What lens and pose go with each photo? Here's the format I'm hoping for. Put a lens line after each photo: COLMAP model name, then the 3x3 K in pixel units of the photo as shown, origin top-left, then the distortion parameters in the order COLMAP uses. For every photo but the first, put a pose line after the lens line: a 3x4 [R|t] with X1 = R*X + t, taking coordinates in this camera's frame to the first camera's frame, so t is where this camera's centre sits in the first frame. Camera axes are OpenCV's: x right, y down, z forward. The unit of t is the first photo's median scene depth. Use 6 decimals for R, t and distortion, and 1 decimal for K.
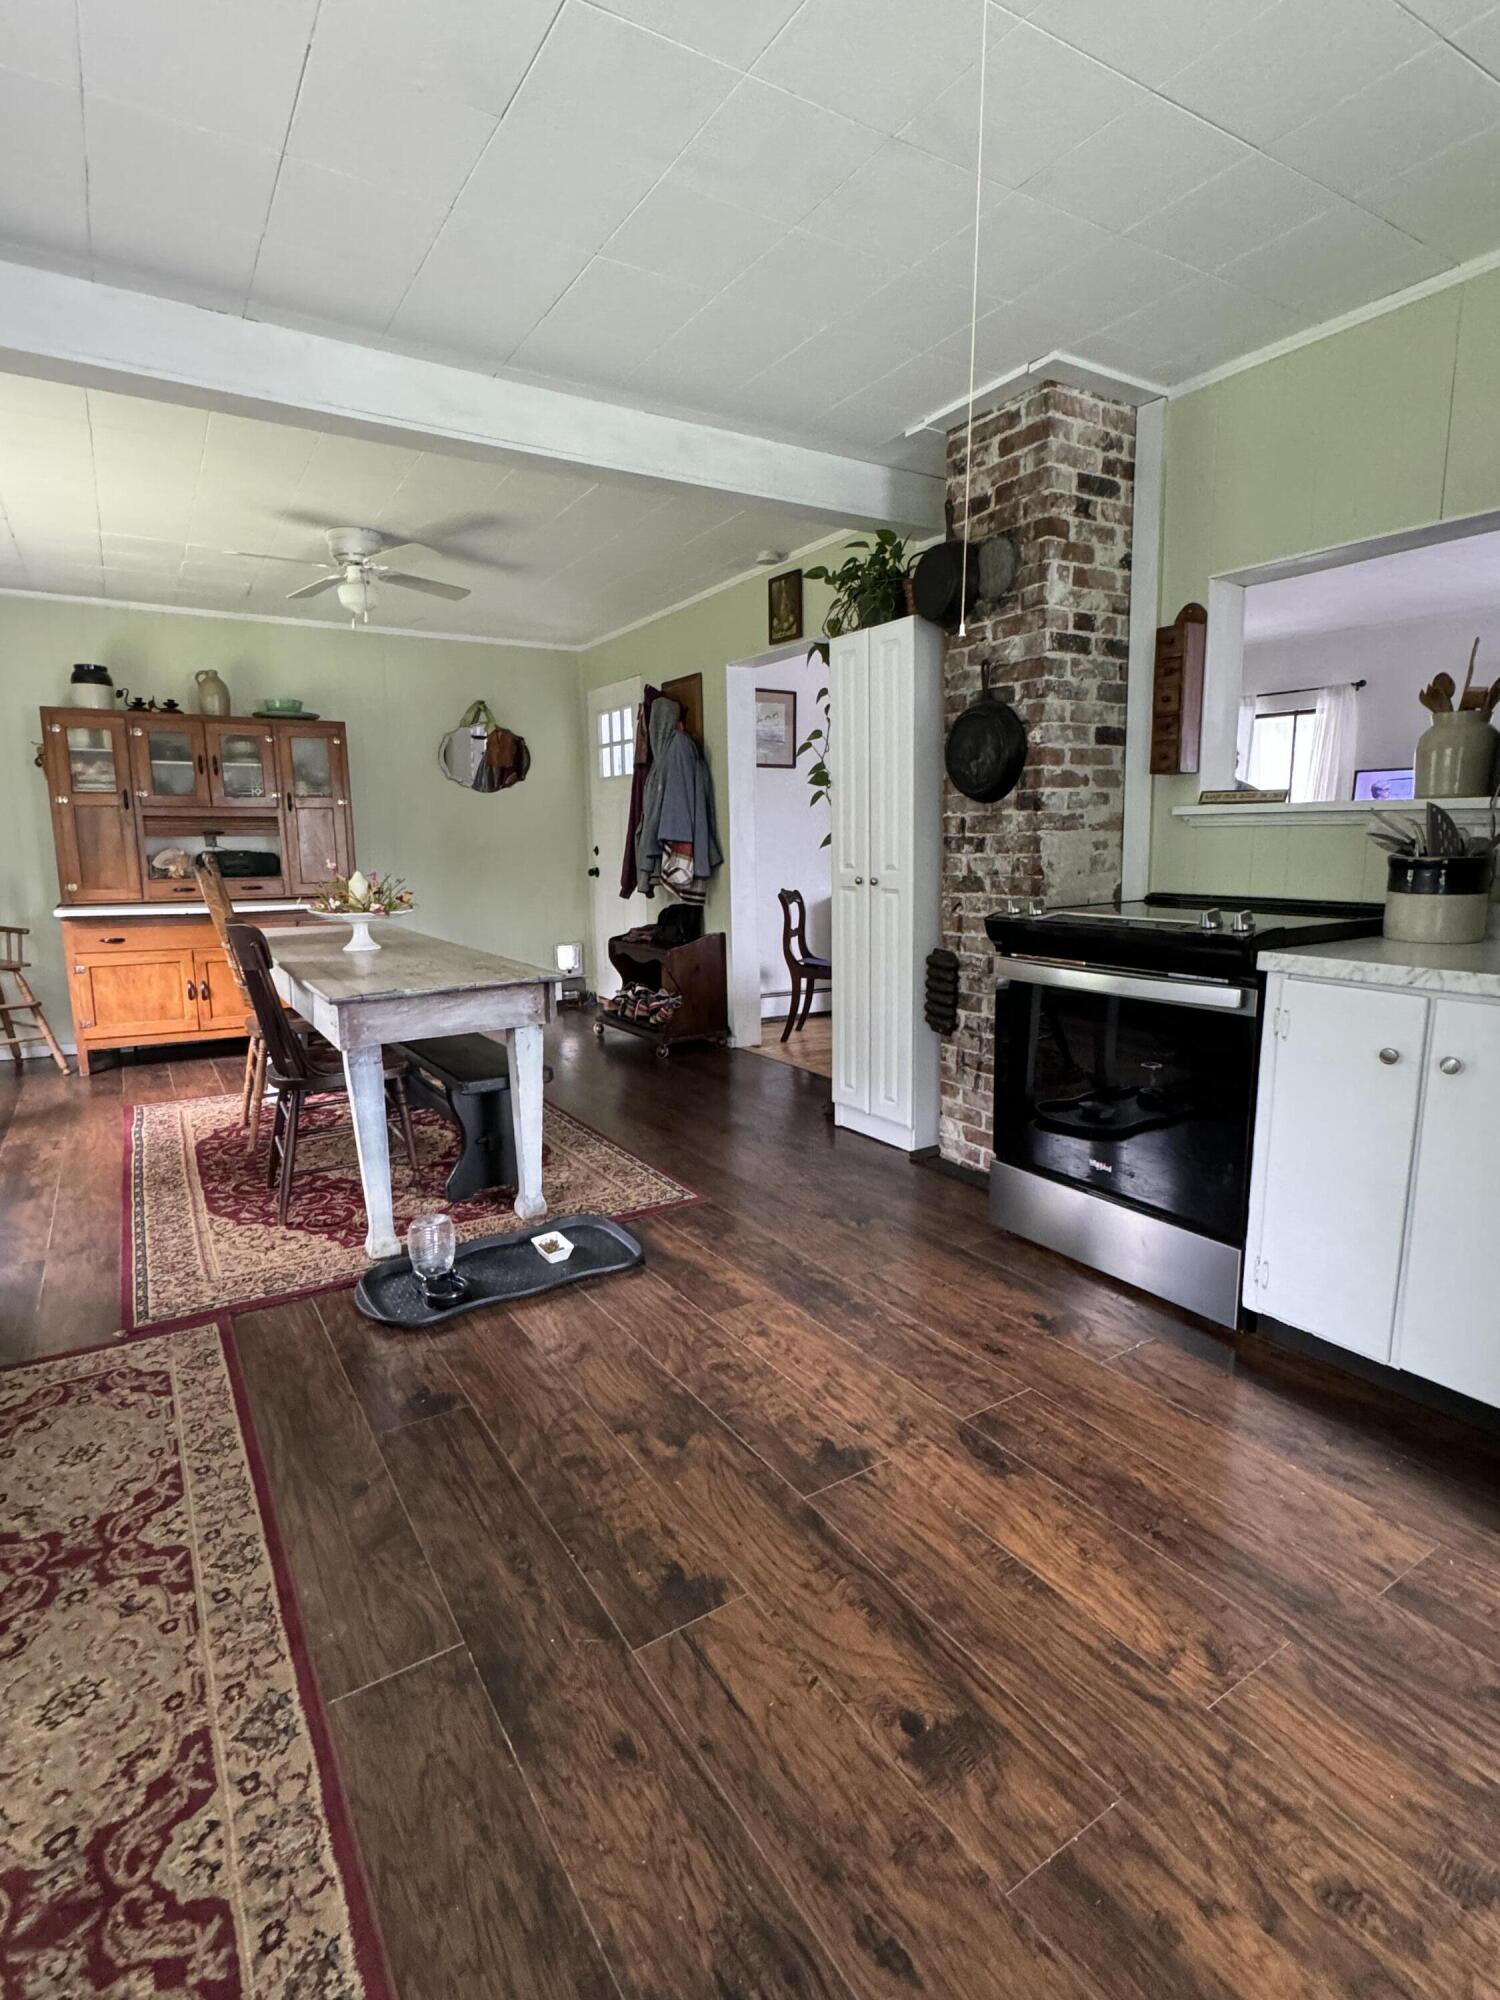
lens RADIAL K [[993.4, 0, 750.0], [0, 993.4, 1000.0], [0, 0, 1]] dist [-0.001043, -0.000382]
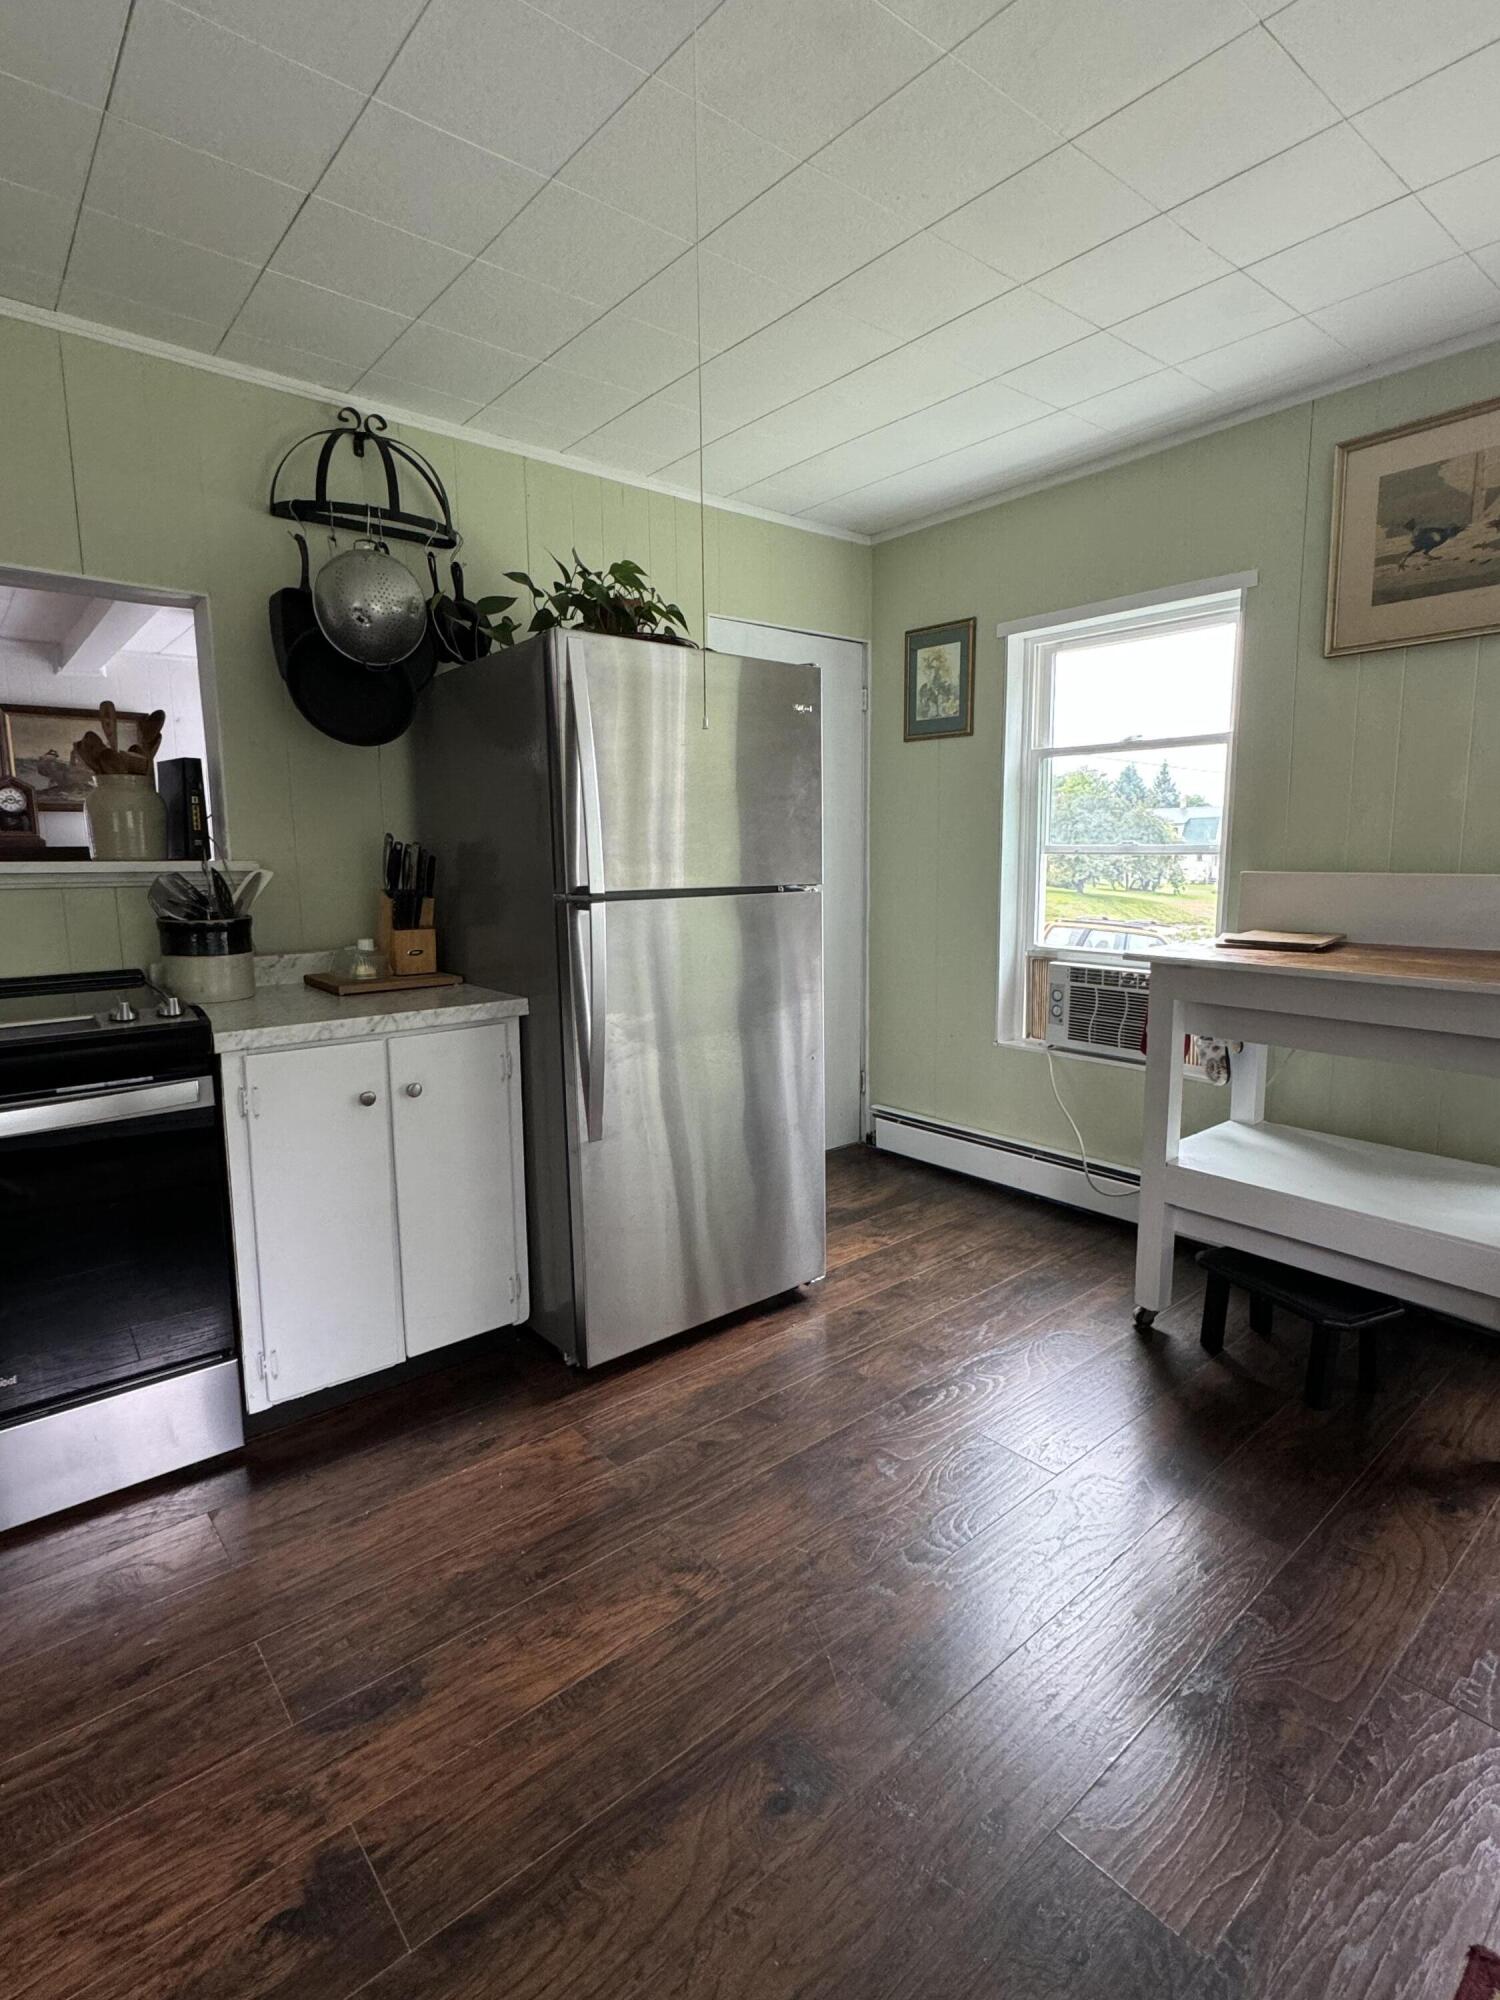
lens RADIAL K [[993.4, 0, 750.0], [0, 993.4, 1000.0], [0, 0, 1]] dist [-0.001043, -0.000382]
pose [[-0.140598, -0.135499, 0.980751, -0.319156], [0.170881, 0.972404, 0.158842, -0.100328], [-0.975209, 0.189925, -0.113563, 0.448946]]
